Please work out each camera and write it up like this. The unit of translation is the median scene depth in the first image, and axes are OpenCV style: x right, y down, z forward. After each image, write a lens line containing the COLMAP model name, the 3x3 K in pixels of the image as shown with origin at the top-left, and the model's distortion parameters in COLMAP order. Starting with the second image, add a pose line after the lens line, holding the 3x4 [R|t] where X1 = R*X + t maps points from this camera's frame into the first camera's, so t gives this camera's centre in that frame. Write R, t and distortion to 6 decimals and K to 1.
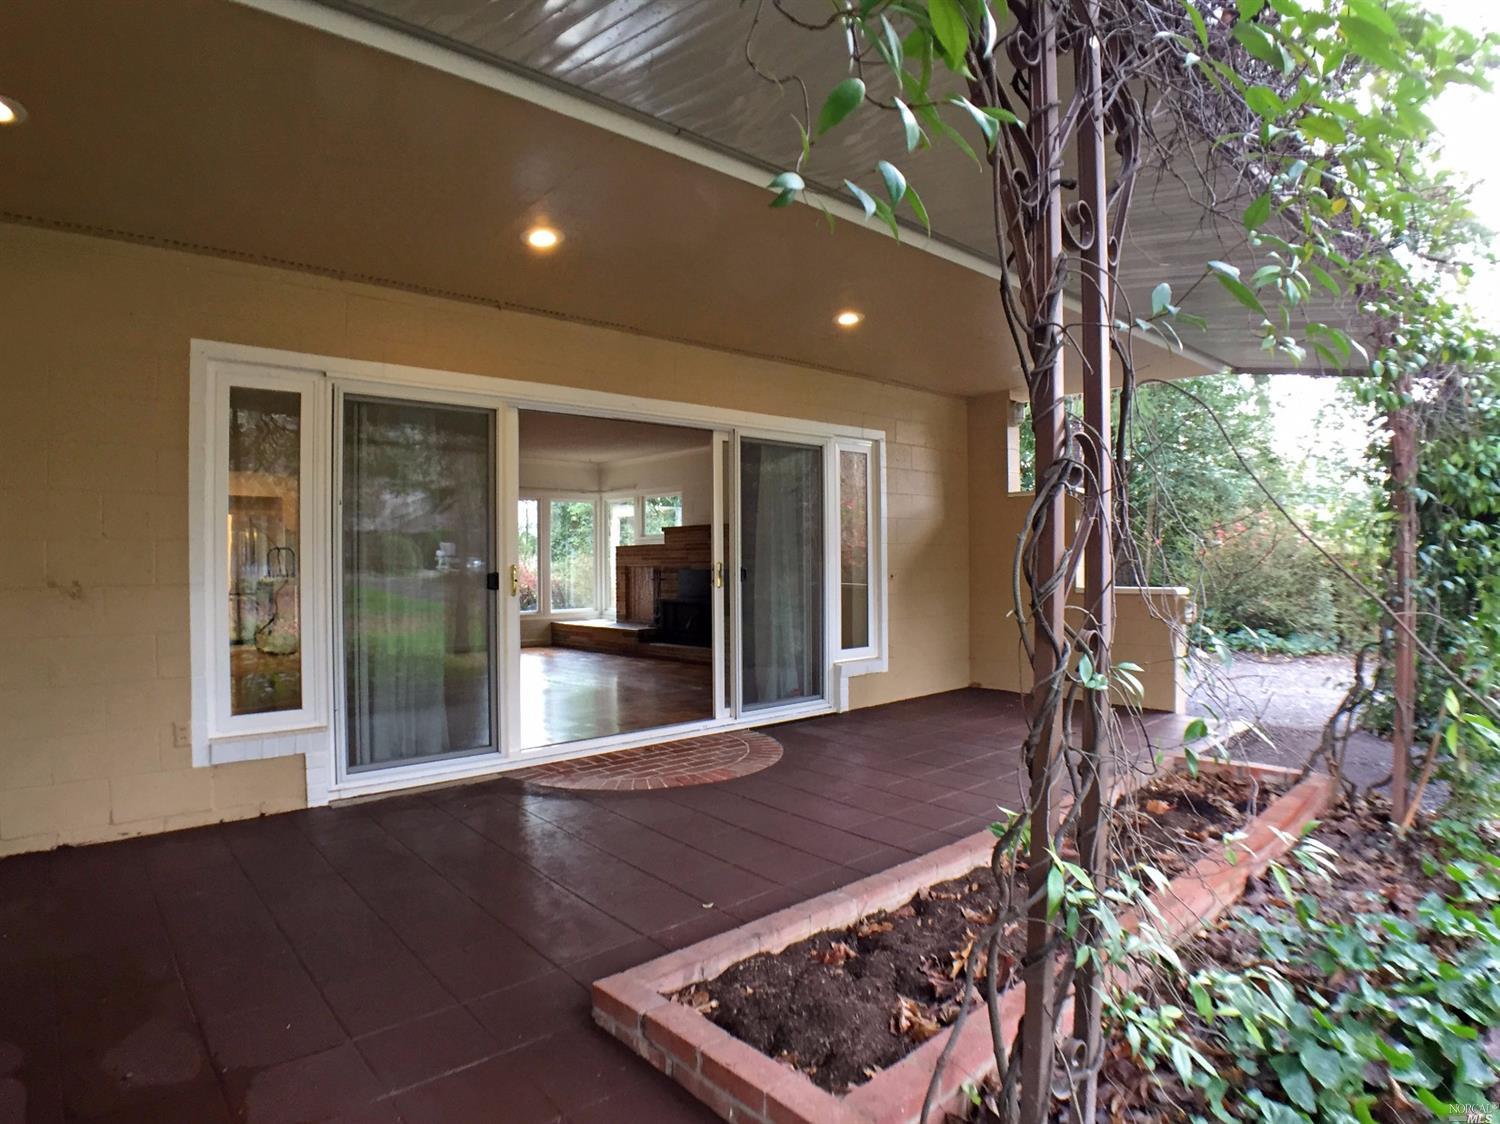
lens RADIAL K [[881.5, 0, 750.0], [0, 881.5, 562.0], [0, 0, 1]] dist [-0.107285, 0.019064]
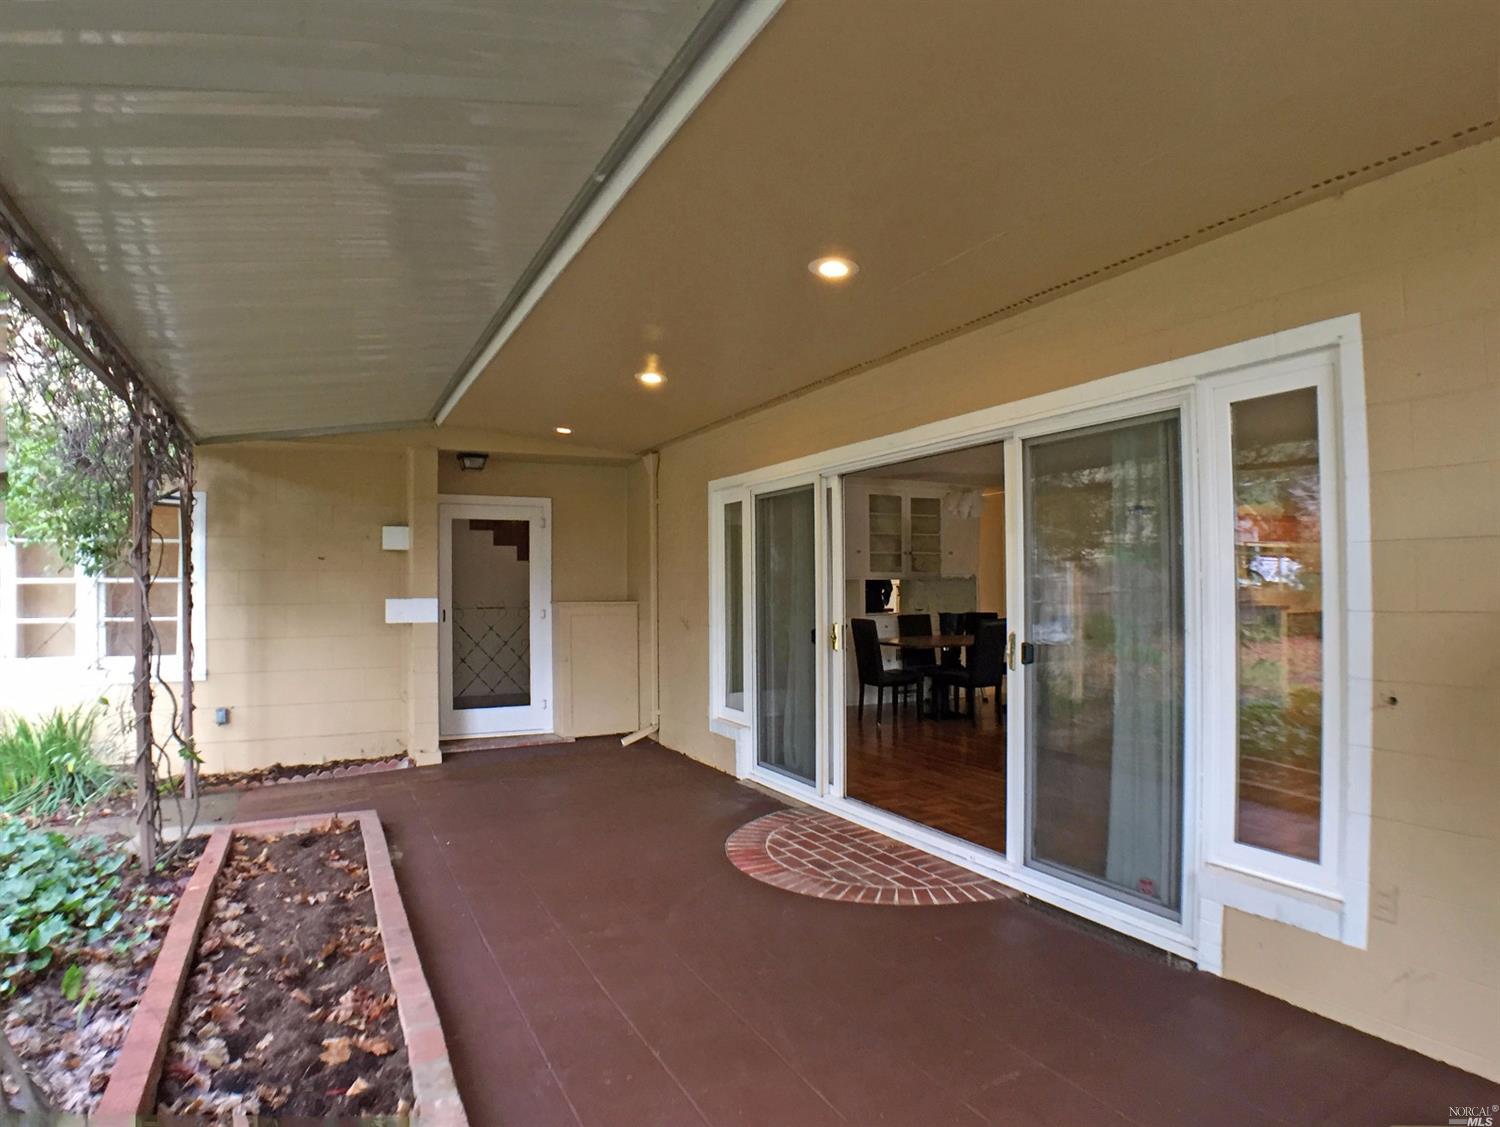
lens RADIAL K [[881.5, 0, 750.0], [0, 881.5, 563.5], [0, 0, 1]] dist [-0.107285, 0.019064]
pose [[-0.269315, 0.012179, -0.962975, 0.655158], [0.041578, 0.999135, 0.001009, -0.061796], [0.962154, -0.039767, -0.269588, 0.977956]]
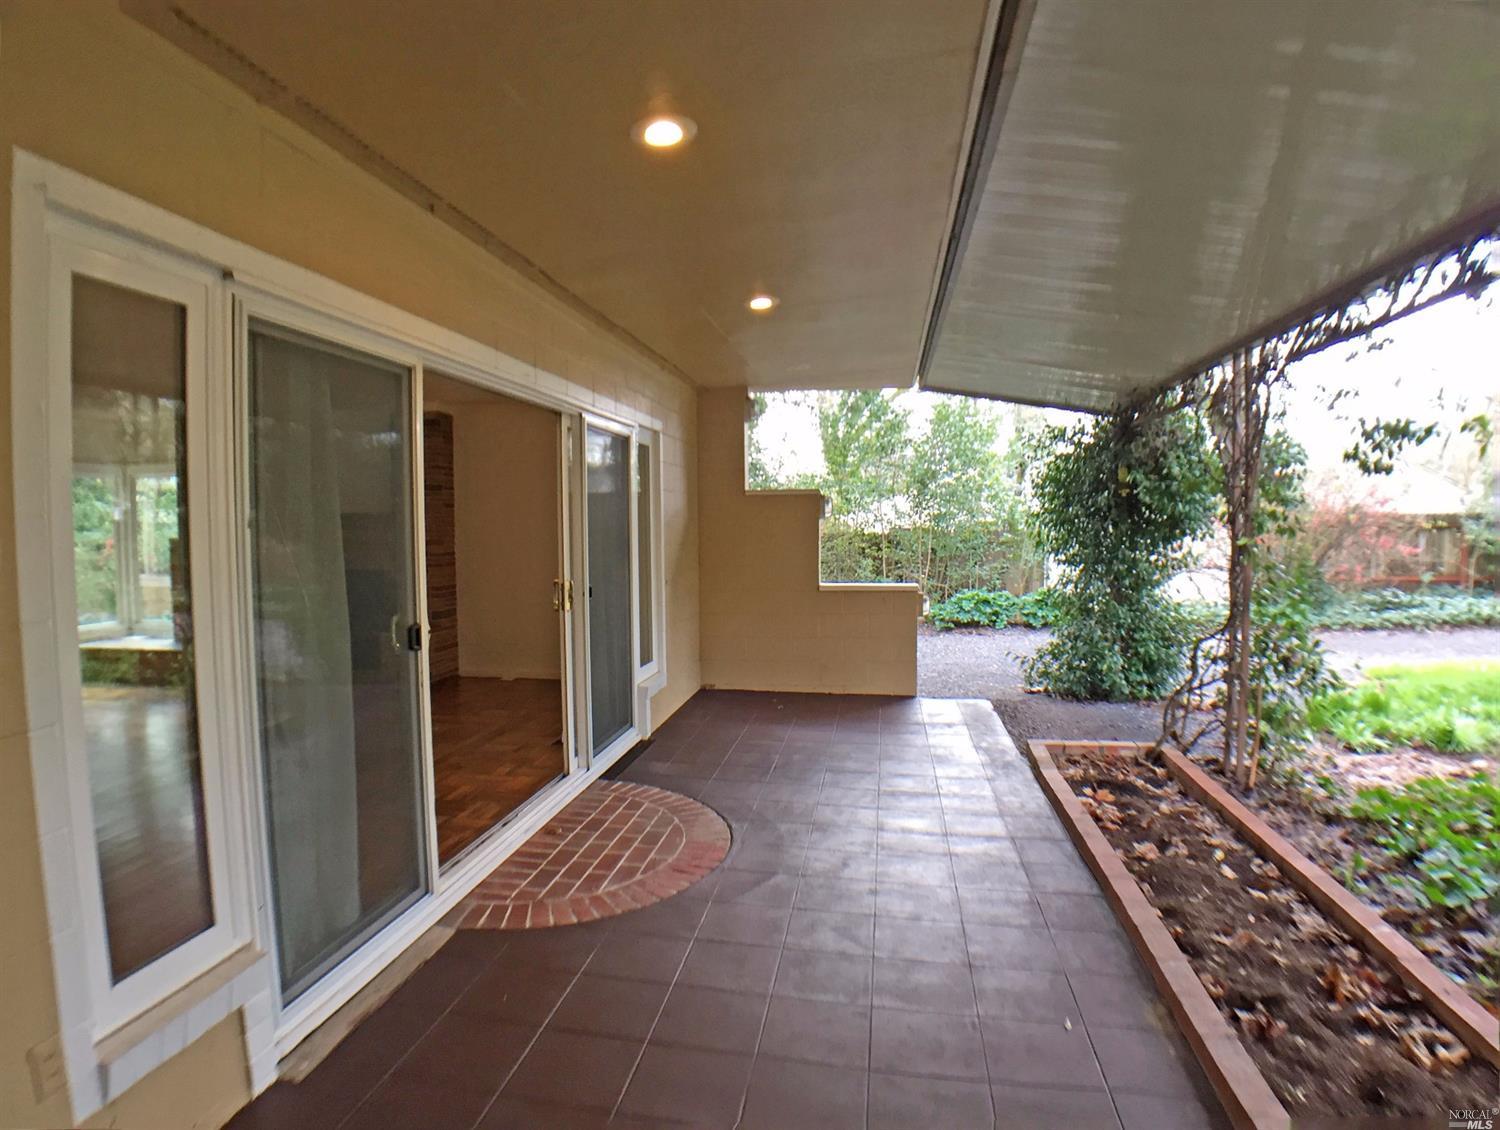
lens RADIAL K [[865.1, 0, 748.4], [0, 865.1, 582.5], [0, 0, 1]] dist [-0.106813, 0.000565]
pose [[0.779159, -0.040041, 0.625547, -0.395644], [0.000387, 0.997988, 0.063399, -0.047255], [-0.626827, -0.049156, 0.777607, 0.294026]]
